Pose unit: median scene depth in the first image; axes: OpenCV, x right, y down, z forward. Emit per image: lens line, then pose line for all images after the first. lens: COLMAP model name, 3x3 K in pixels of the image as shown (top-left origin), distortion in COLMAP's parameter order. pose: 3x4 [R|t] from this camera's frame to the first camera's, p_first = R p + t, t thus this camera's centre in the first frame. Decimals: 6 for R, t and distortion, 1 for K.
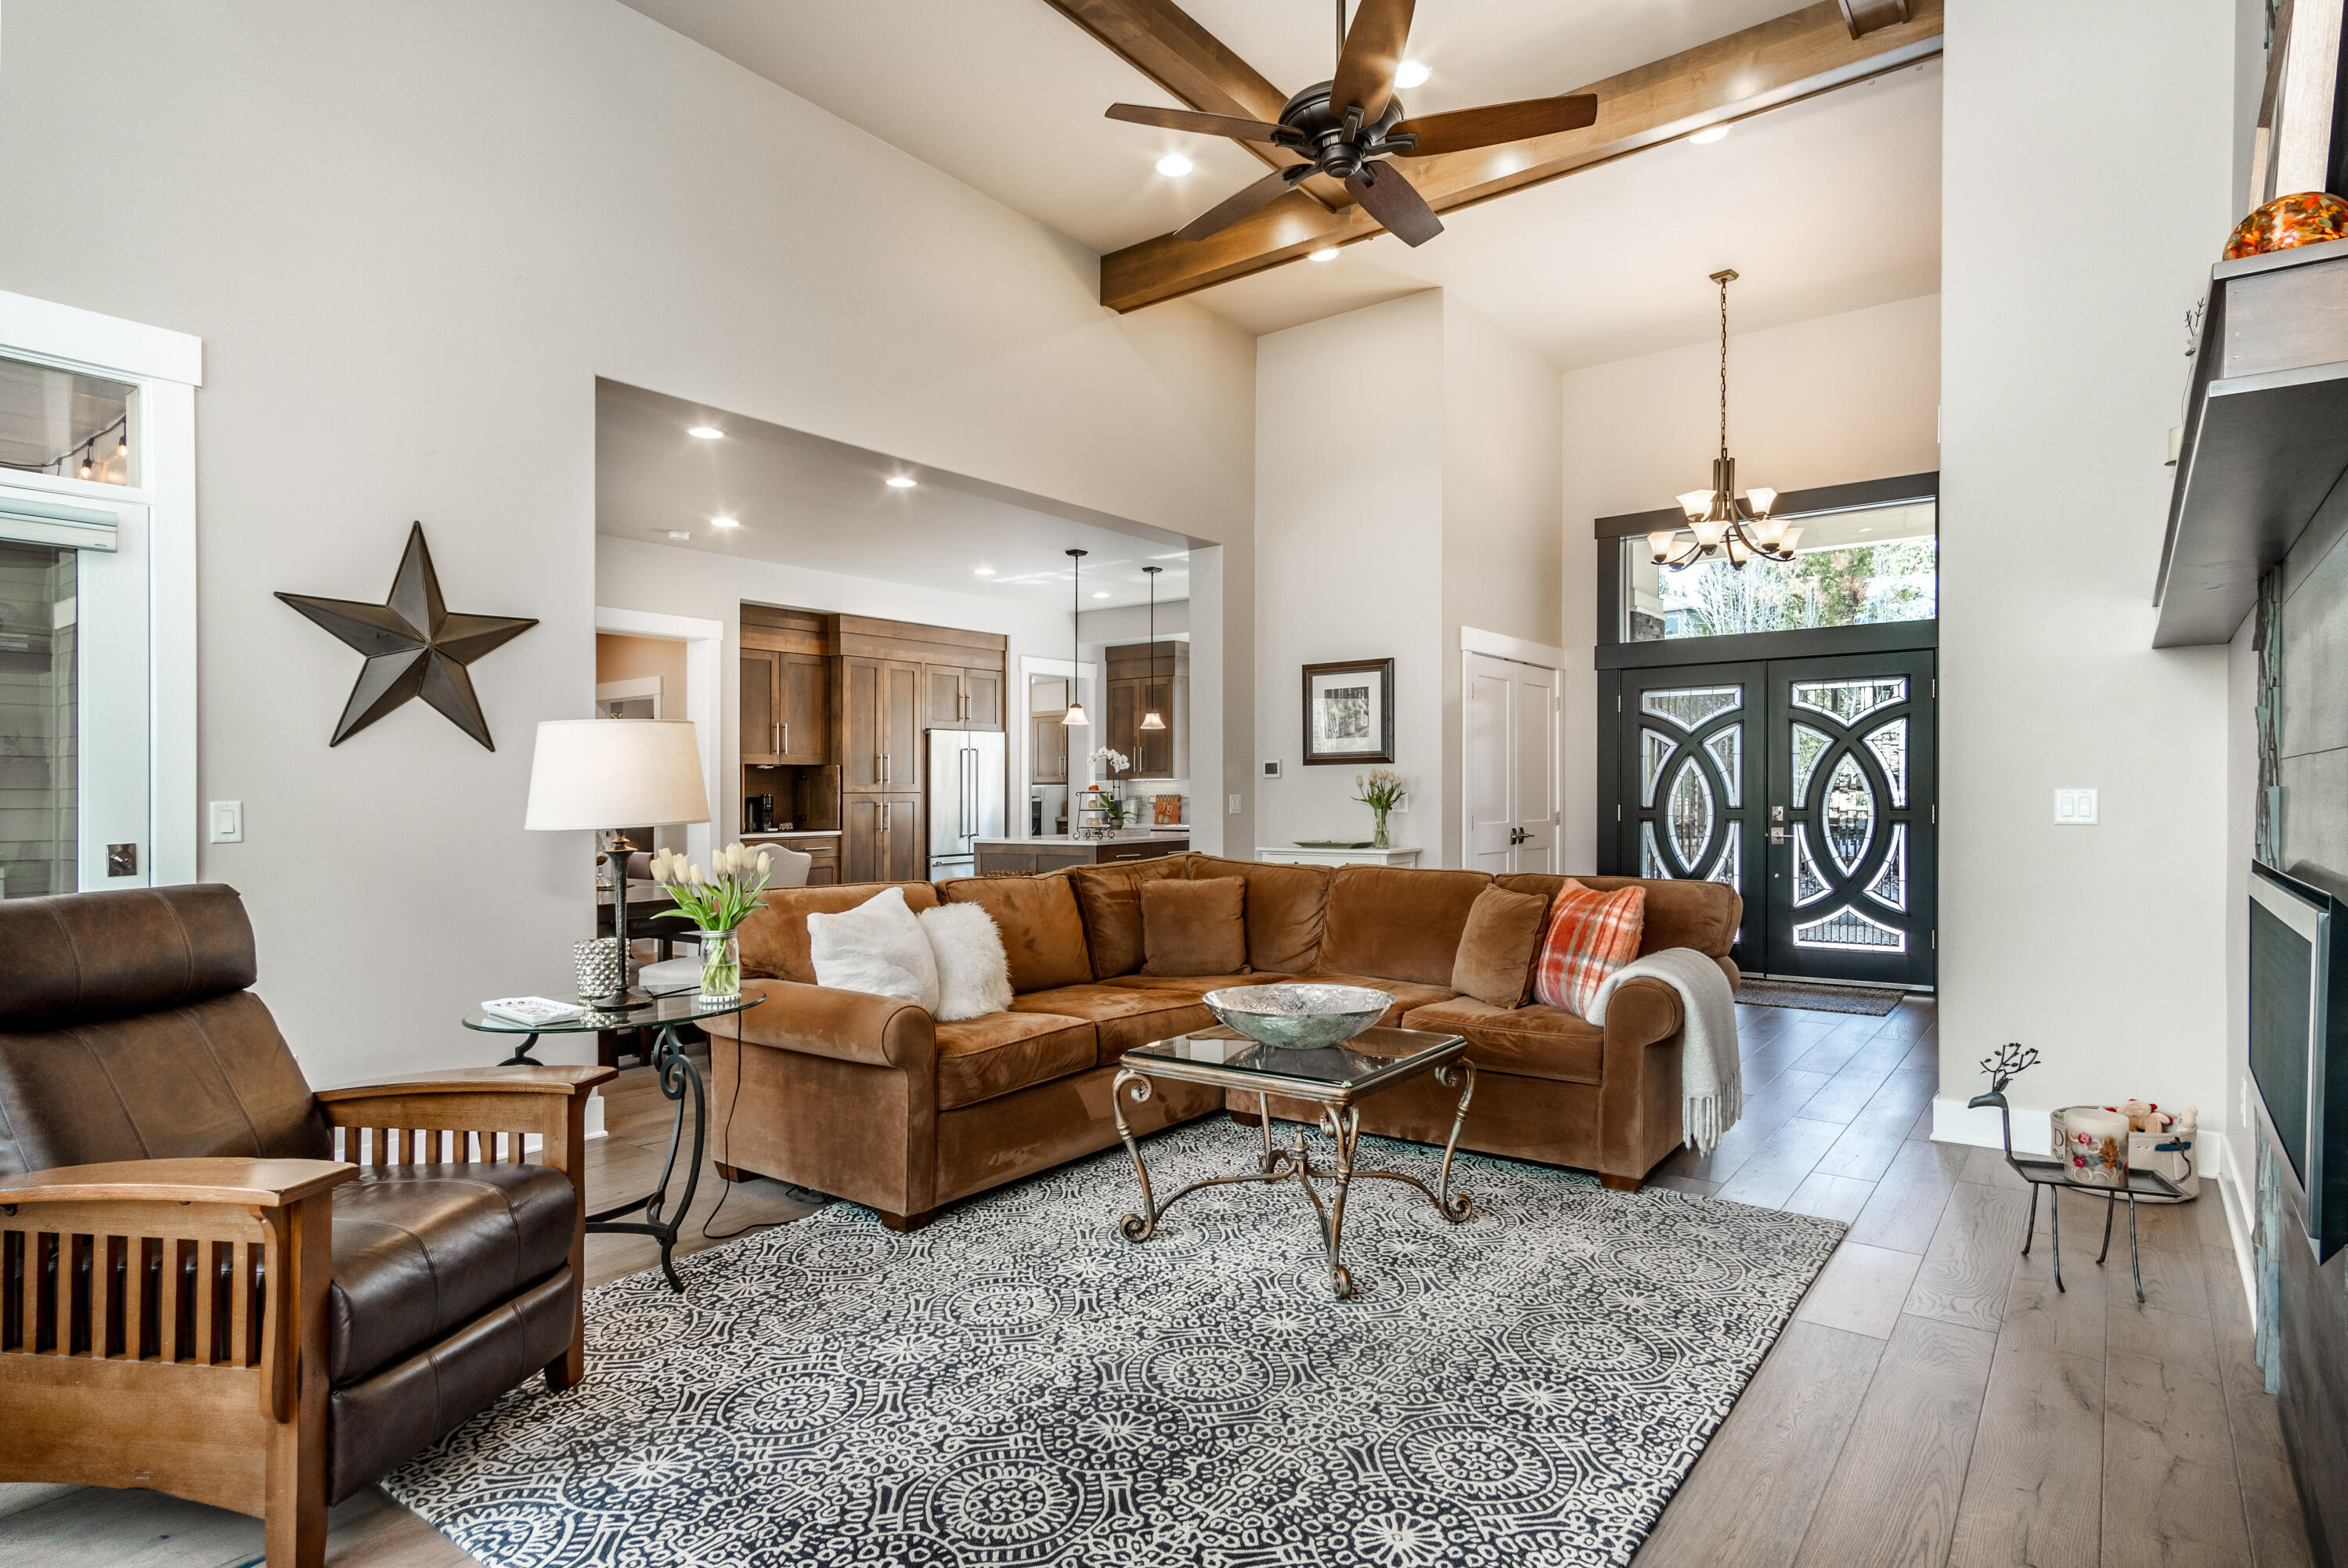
lens RADIAL K [[1263.2, 0, 1175.6], [0, 1263.2, 783.5], [0, 0, 1]] dist [0.005608, 0.001025]
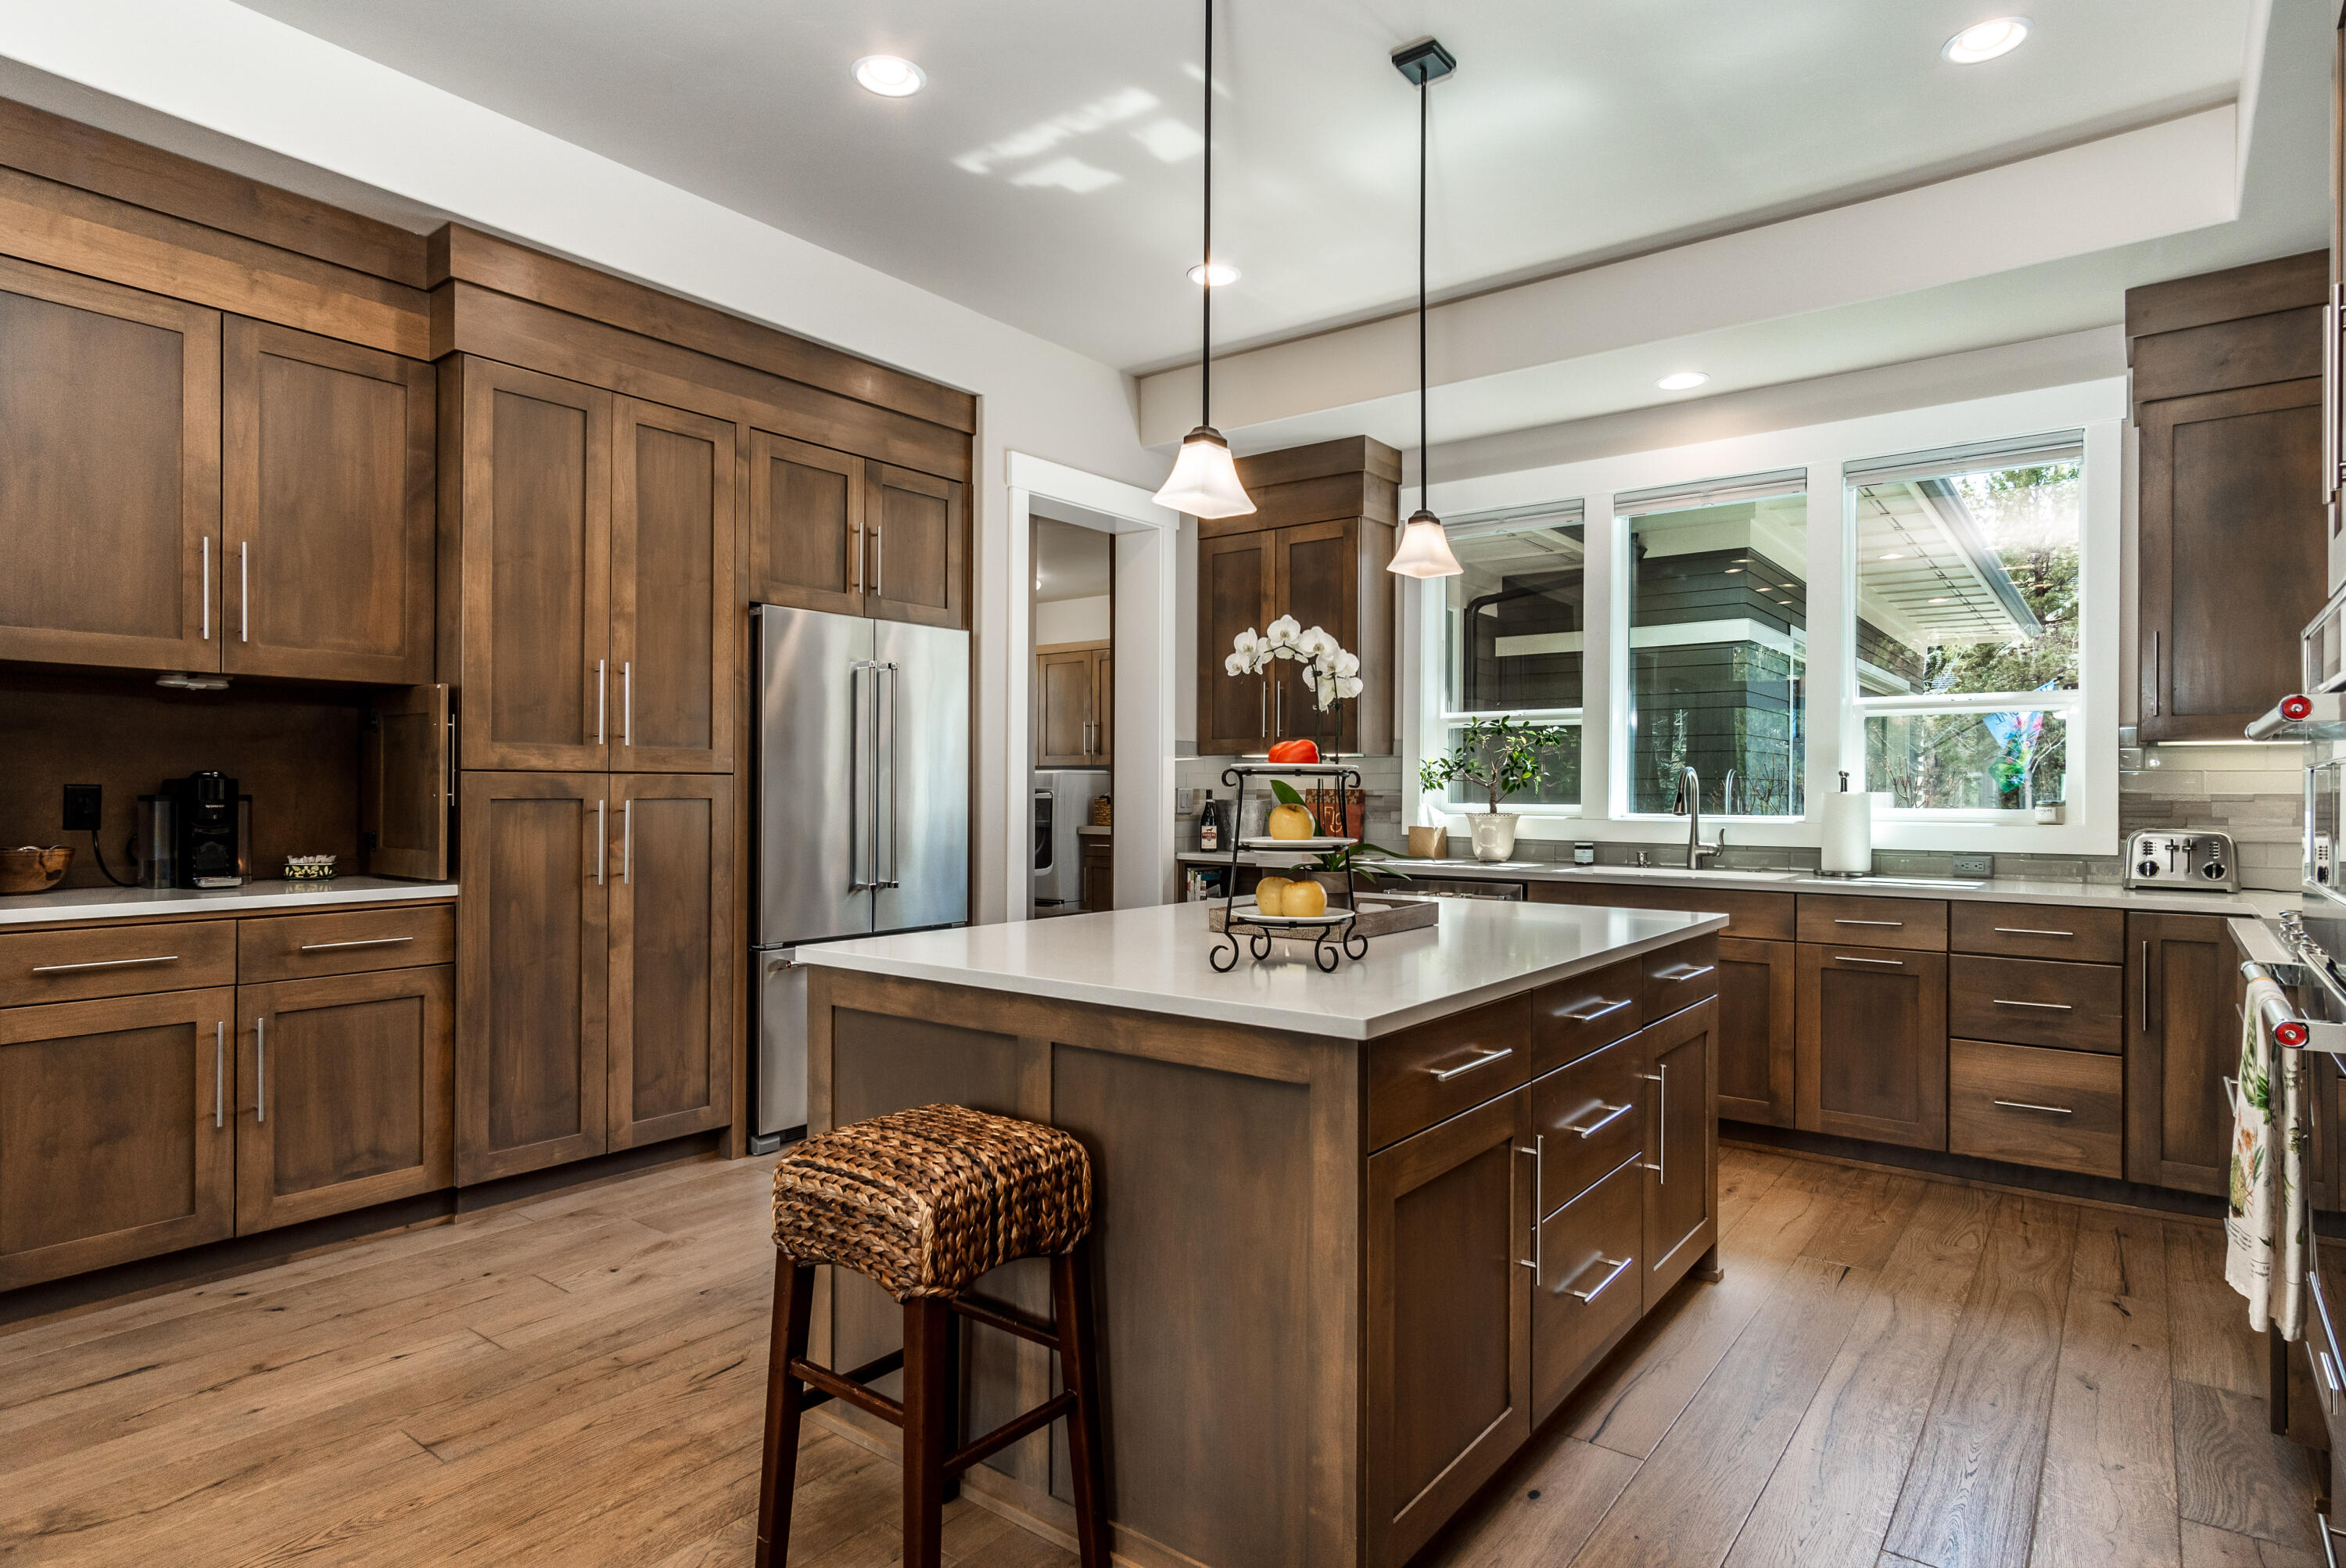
lens RADIAL K [[1262.2, 0, 1155.3], [0, 1262.2, 794.6], [0, 0, 1]] dist [0.005608, 0.001025]
pose [[0.999751, 0.010272, -0.019835, -0.066542], [-0.010041, 0.999881, 0.011699, 0.006840], [0.019952, -0.011497, 0.999735, 0.597255]]
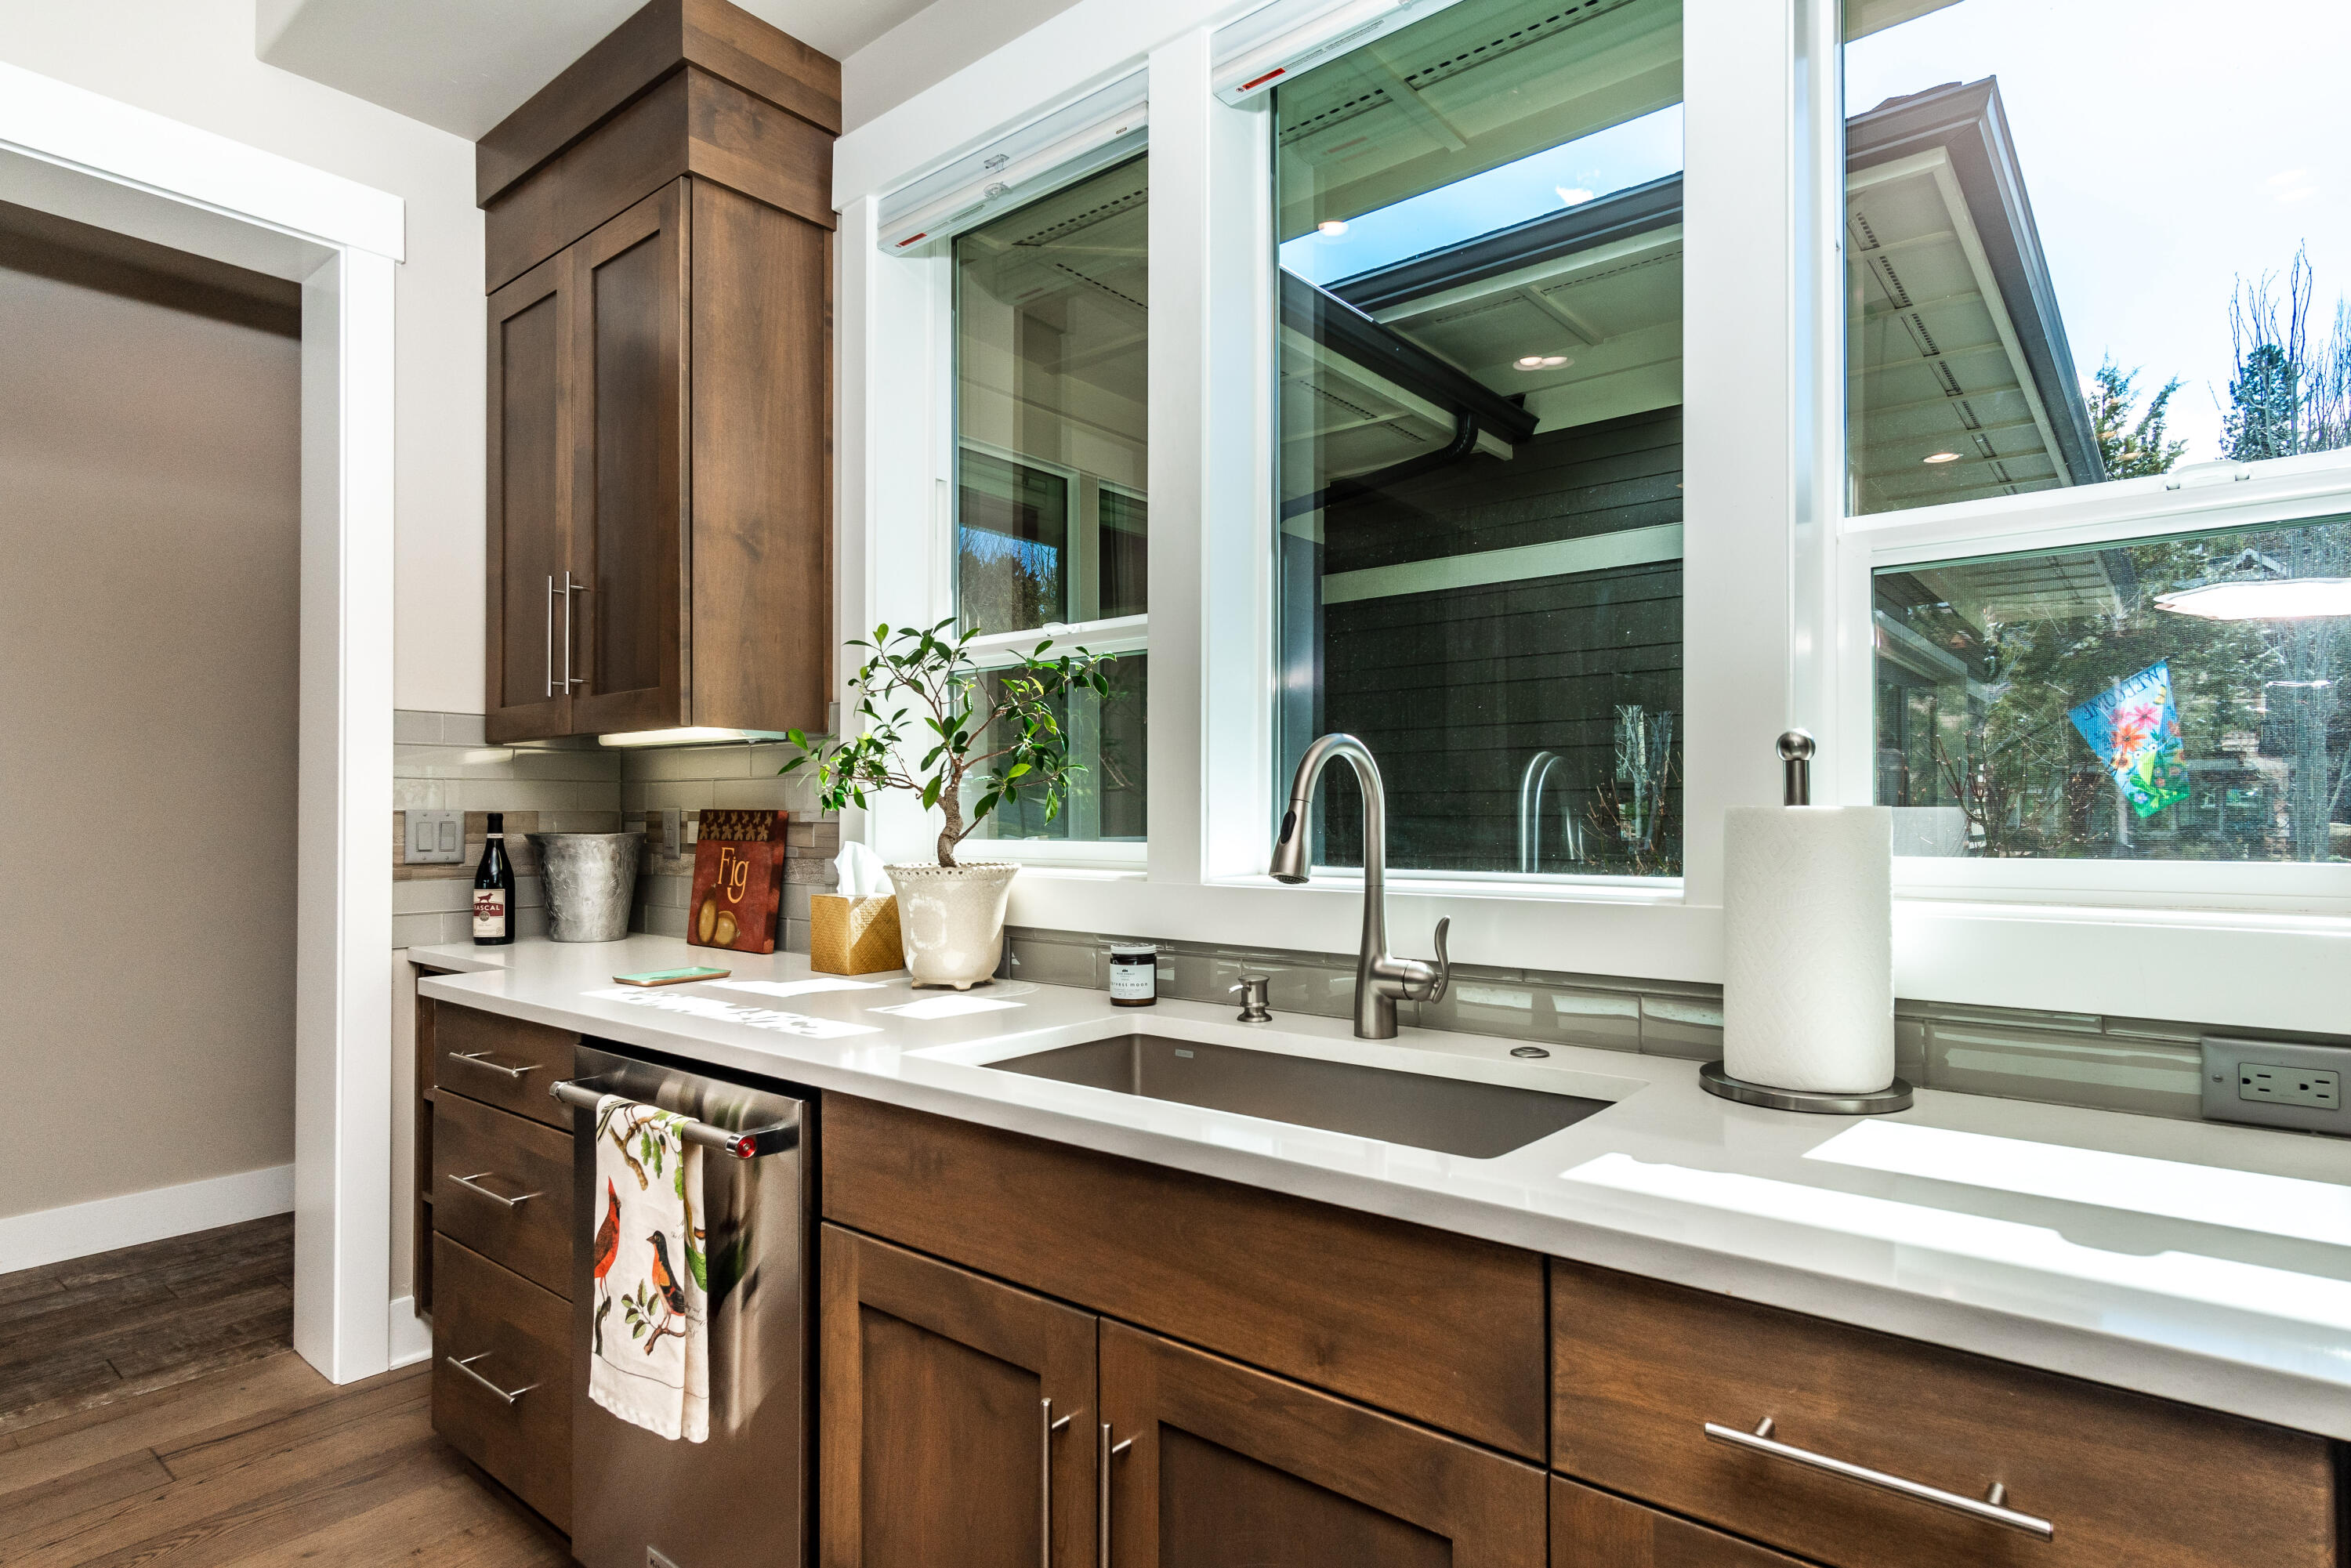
lens RADIAL K [[1264.8, 0, 1163.0], [0, 1264.8, 776.9], [0, 0, 1]] dist [0.005608, 0.001025]
pose [[0.998915, -0.001439, -0.046559, 0.088948], [0.000549, 0.999817, -0.019128, 0.008349], [0.046578, 0.019081, 0.998732, 0.878179]]
